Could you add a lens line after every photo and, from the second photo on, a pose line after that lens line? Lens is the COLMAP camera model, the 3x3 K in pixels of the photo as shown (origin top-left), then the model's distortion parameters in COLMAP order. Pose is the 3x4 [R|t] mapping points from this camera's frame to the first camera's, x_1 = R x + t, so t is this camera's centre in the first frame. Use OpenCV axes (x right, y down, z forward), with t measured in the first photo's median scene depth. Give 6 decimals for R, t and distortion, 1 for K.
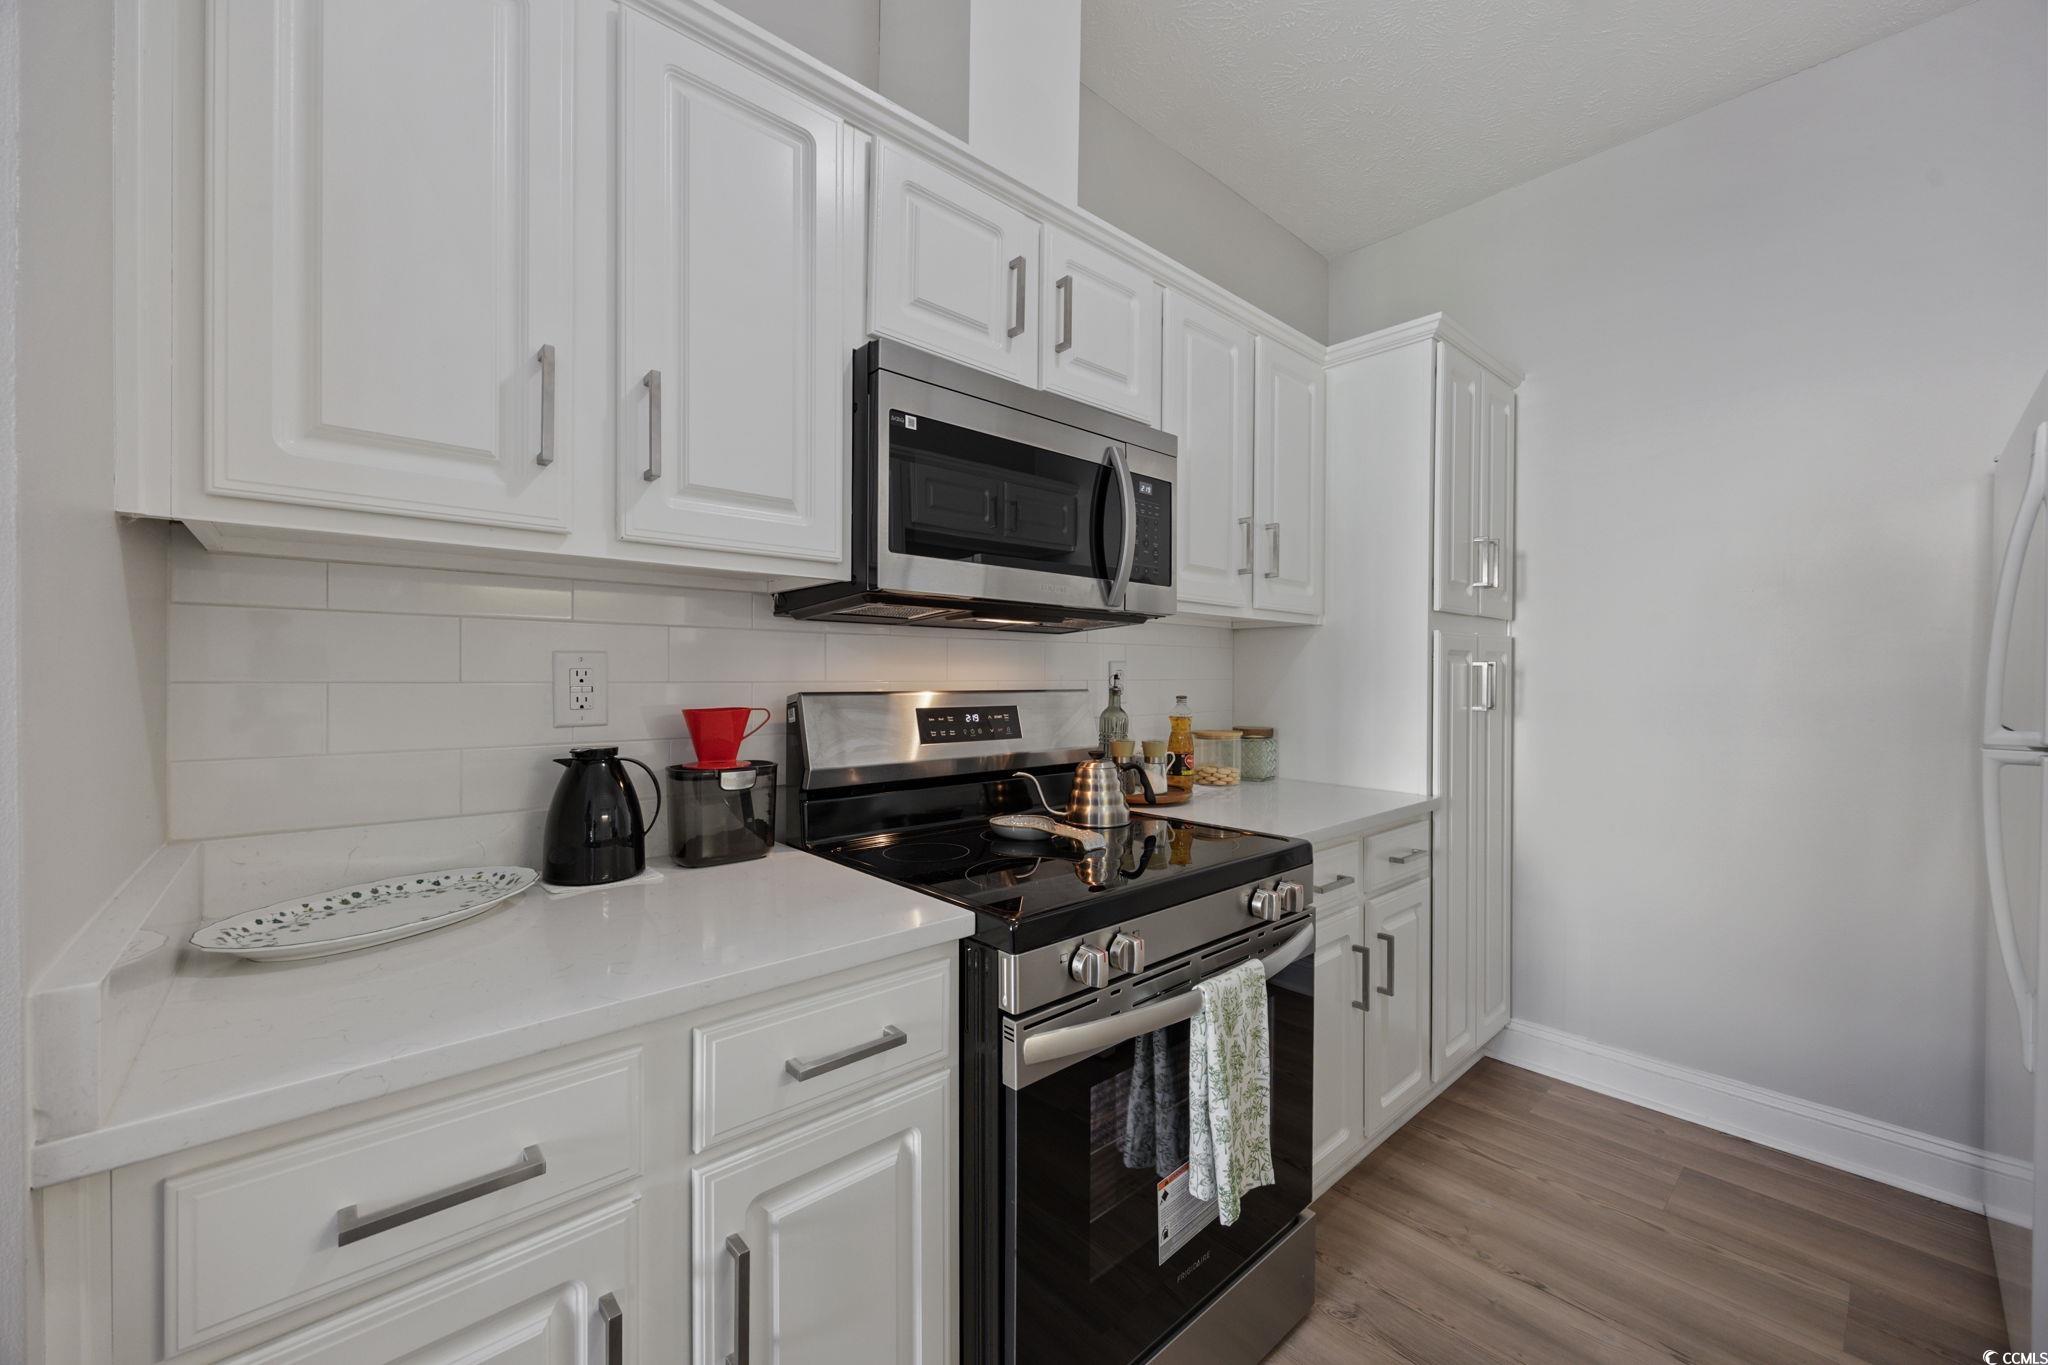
lens RADIAL K [[788.5, 0, 1020.0], [0, 788.5, 684.2], [0, 0, 1]] dist [-0.003789, -0.000244]
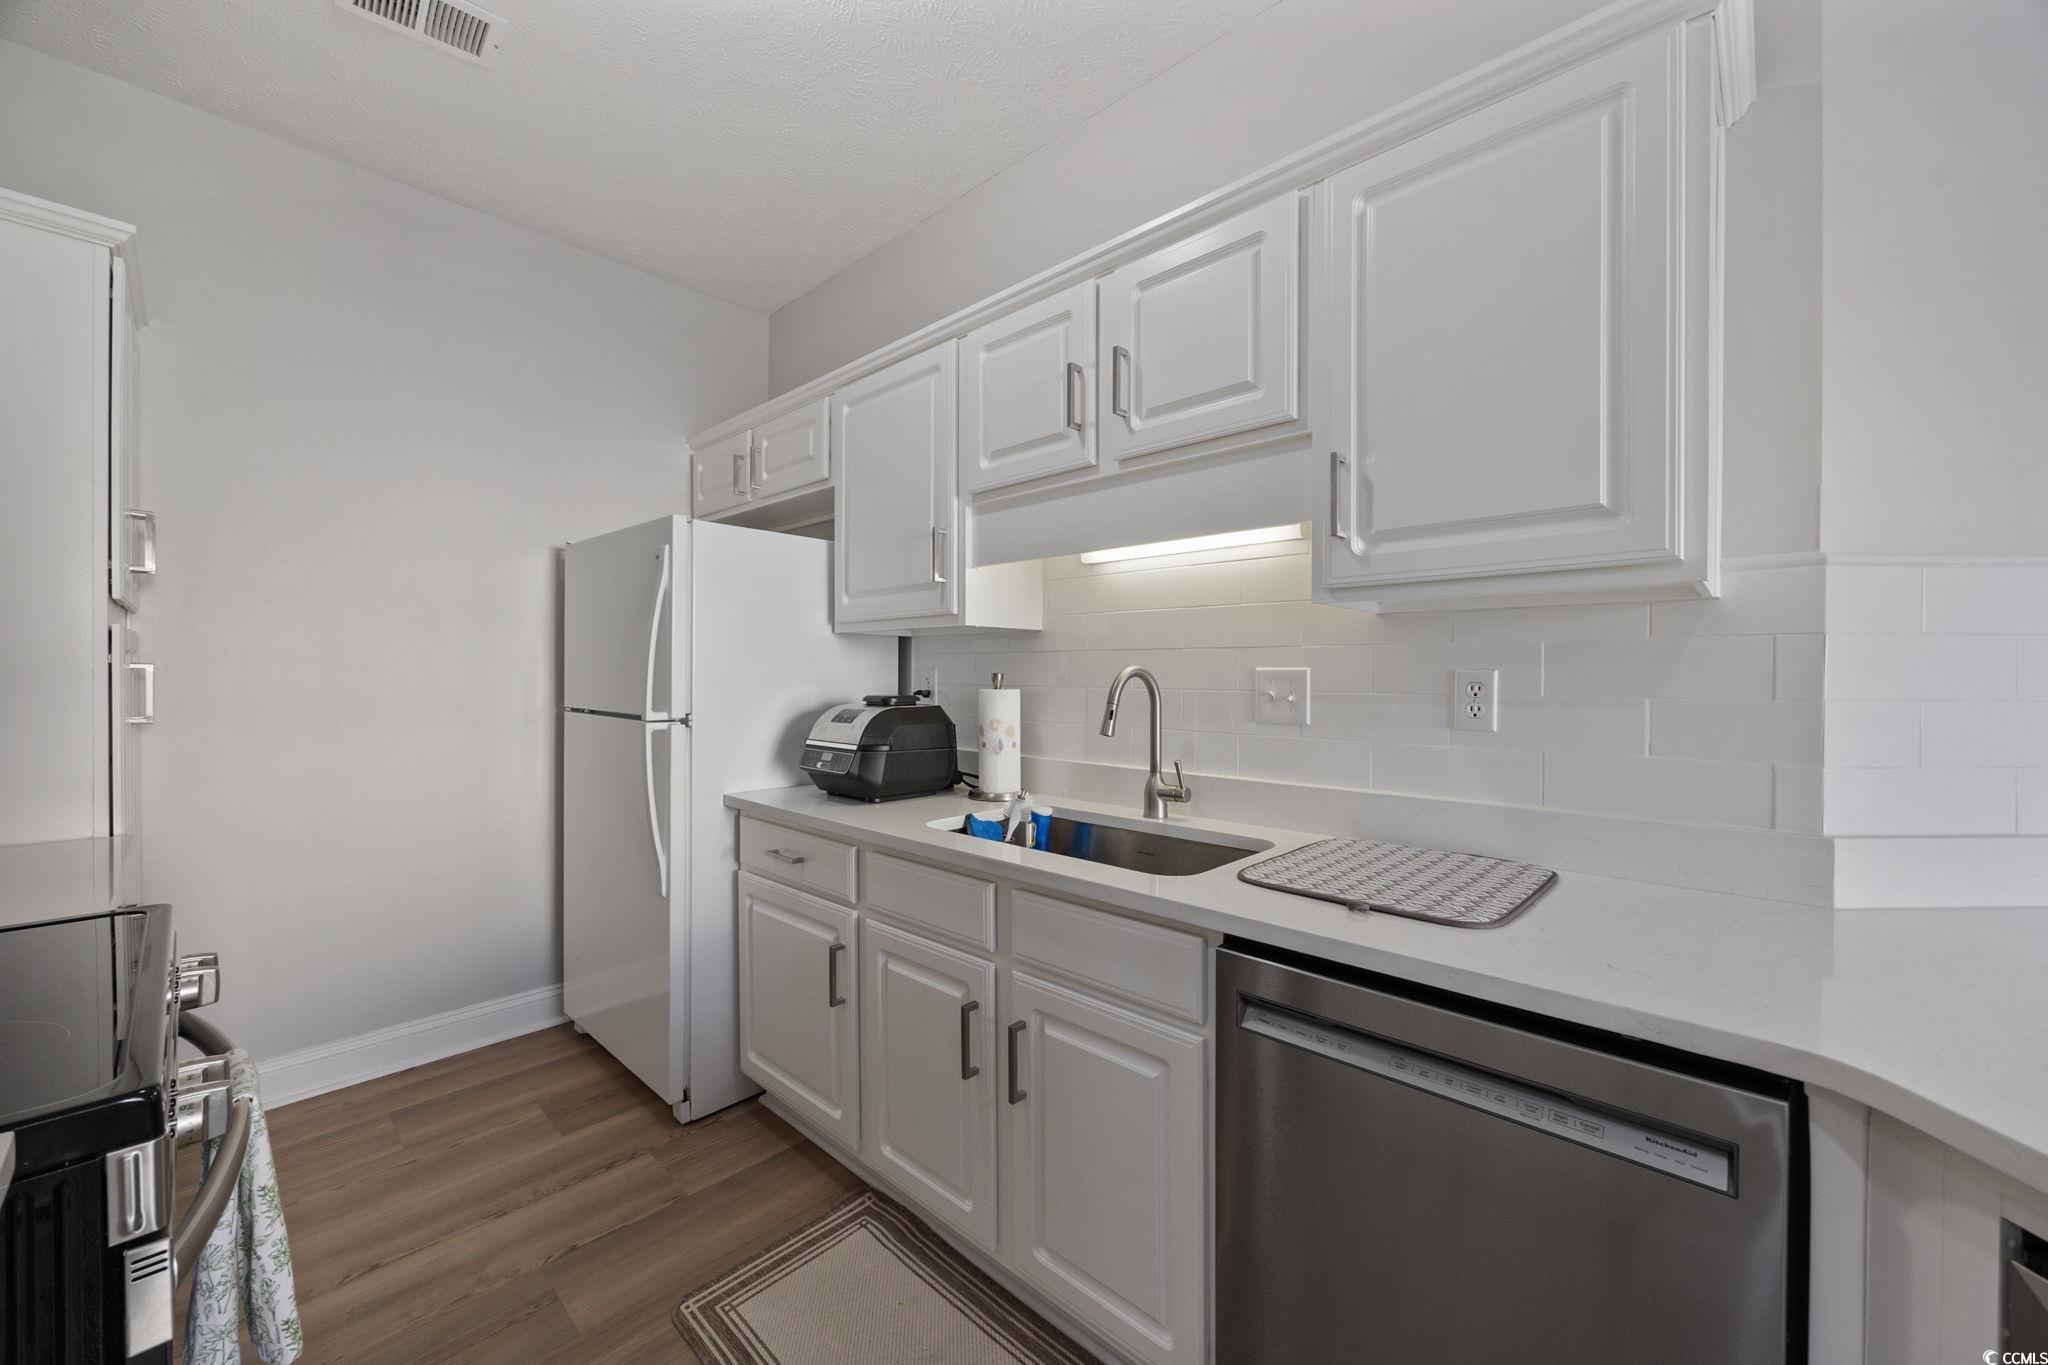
lens RADIAL K [[788.5, 0, 1021.6], [0, 788.5, 692.0], [0, 0, 1]] dist [-0.003789, -0.000244]
pose [[-0.094680, -0.018144, 0.995342, -0.402117], [0.005893, 0.999806, 0.018786, -0.011971], [-0.995490, 0.007644, -0.094555, 0.212559]]
